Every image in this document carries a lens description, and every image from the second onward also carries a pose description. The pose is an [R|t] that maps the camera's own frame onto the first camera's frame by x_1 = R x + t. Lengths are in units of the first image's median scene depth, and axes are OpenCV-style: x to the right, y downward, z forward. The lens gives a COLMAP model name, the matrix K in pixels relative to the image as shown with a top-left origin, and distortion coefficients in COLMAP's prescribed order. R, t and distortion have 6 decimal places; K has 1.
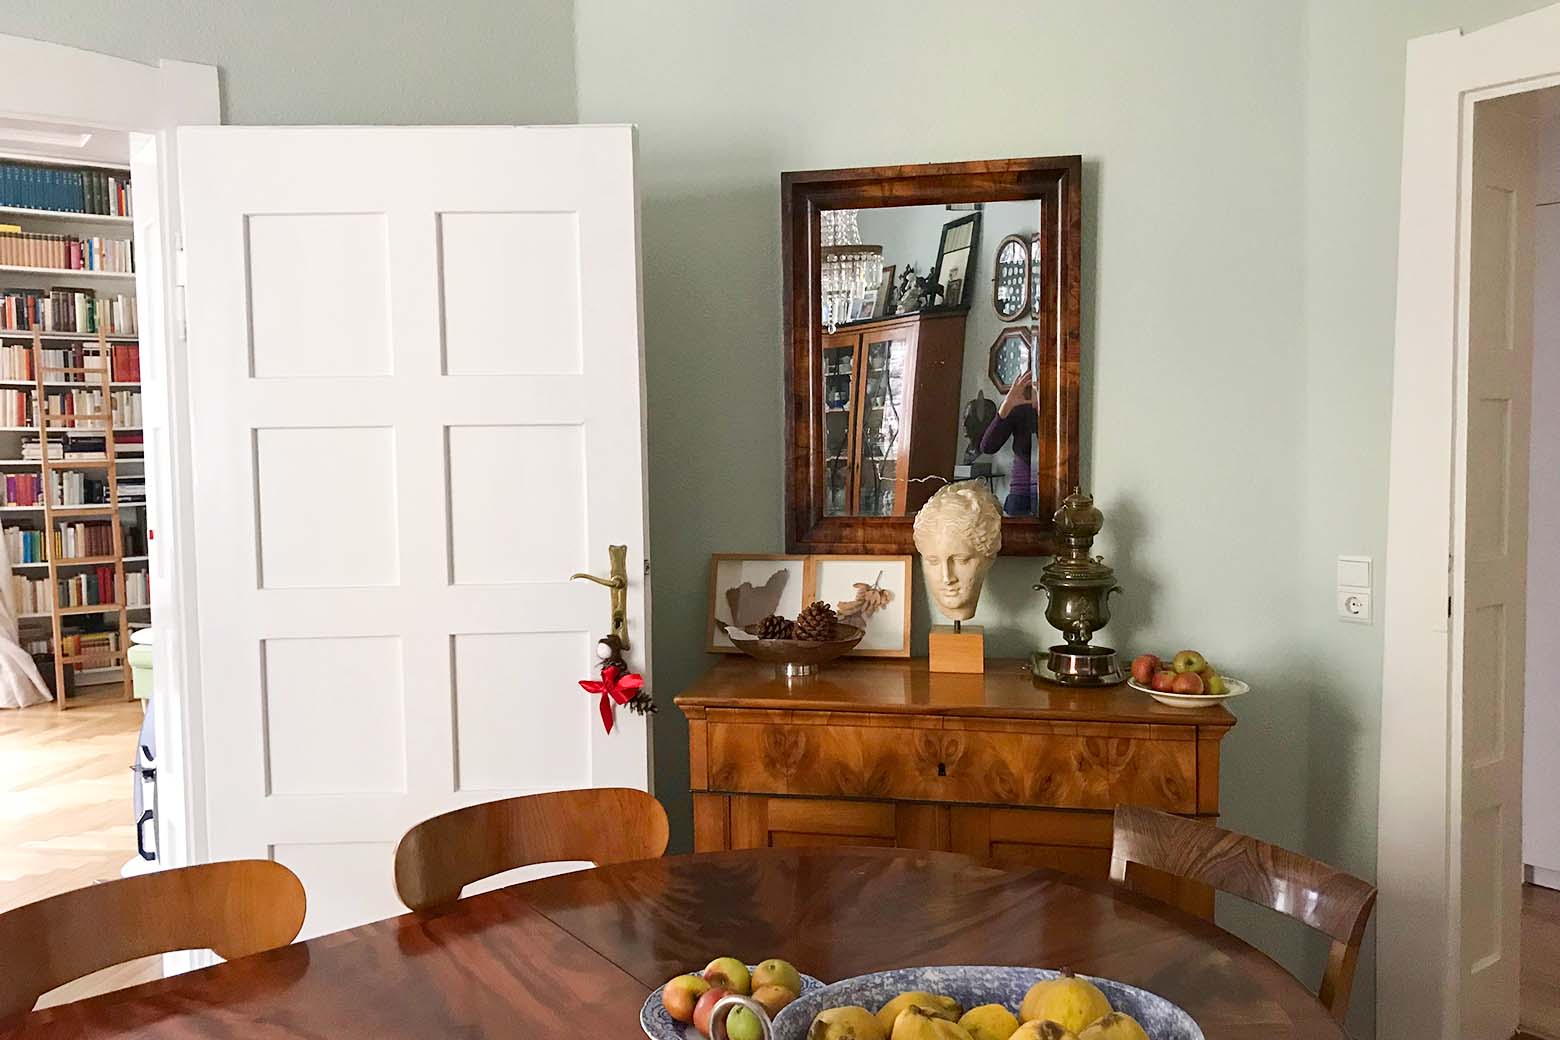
lens RADIAL K [[1206.8, 0, 783.1], [0, 1206.8, 500.5], [0, 0, 1]] dist [0.006861, 0.002431]
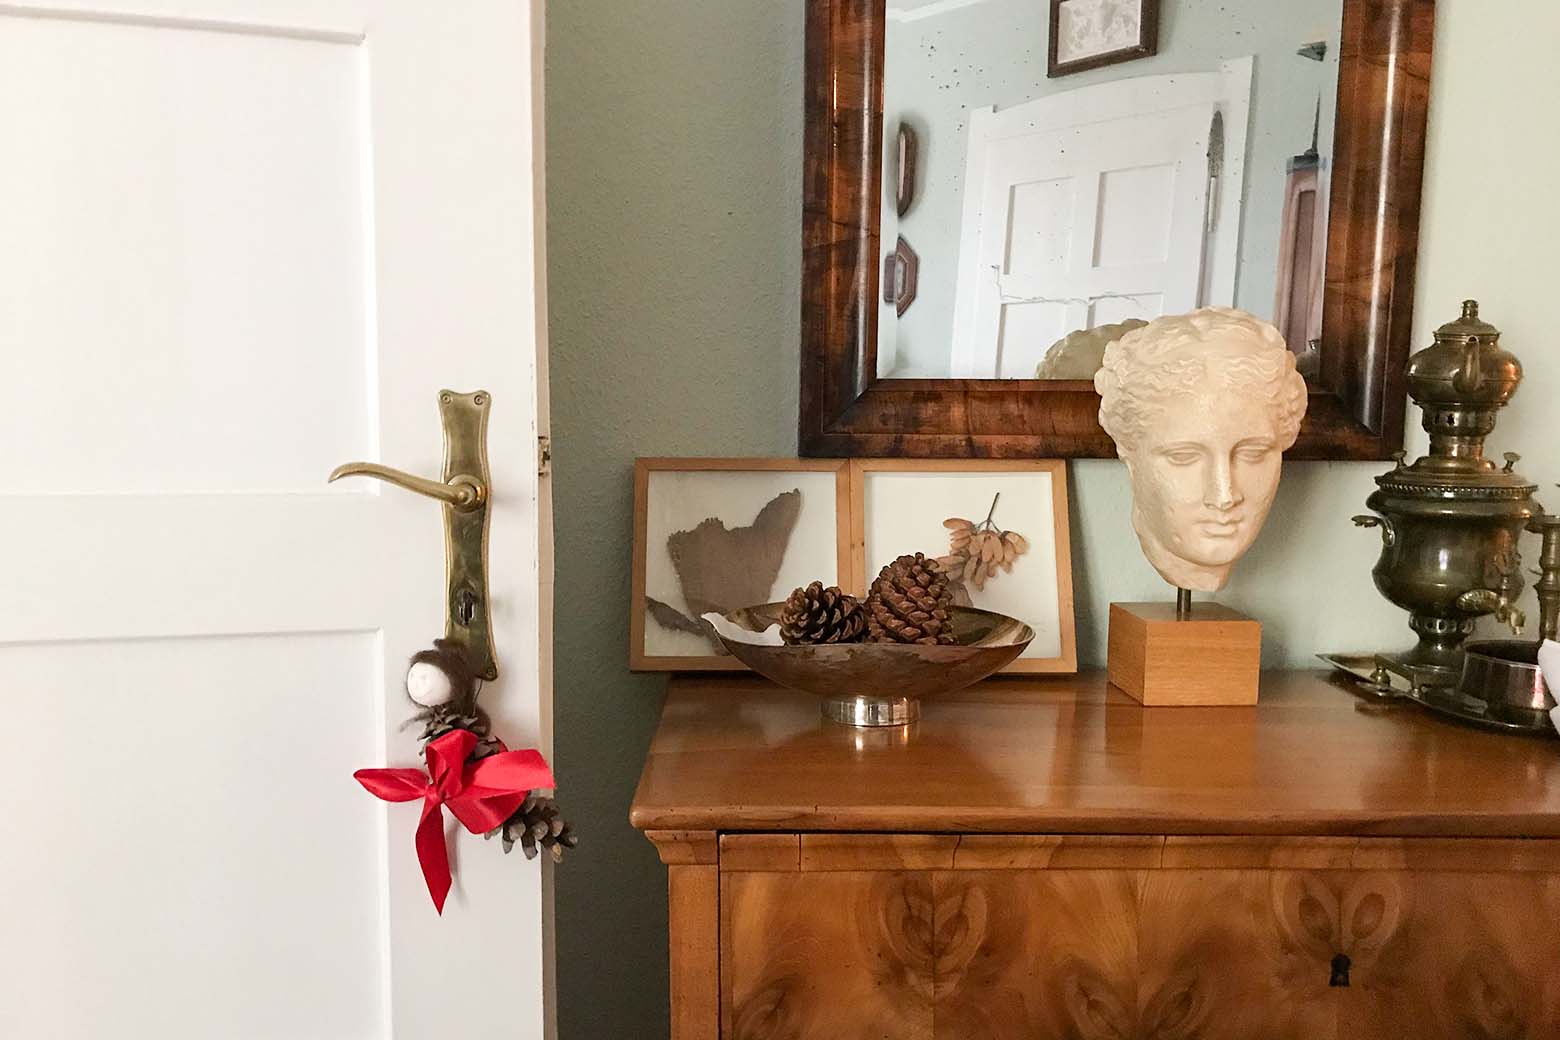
lens RADIAL K [[1250.4, 0, 780.0], [0, 1250.4, 520.0], [0, 0, 1]] dist [-0.006146, -0.003371]
pose [[0.979260, 0.001162, 0.202605, -0.120043], [-0.007273, 0.999541, 0.029419, 0.063467], [-0.202477, -0.030282, 0.978819, 0.611871]]
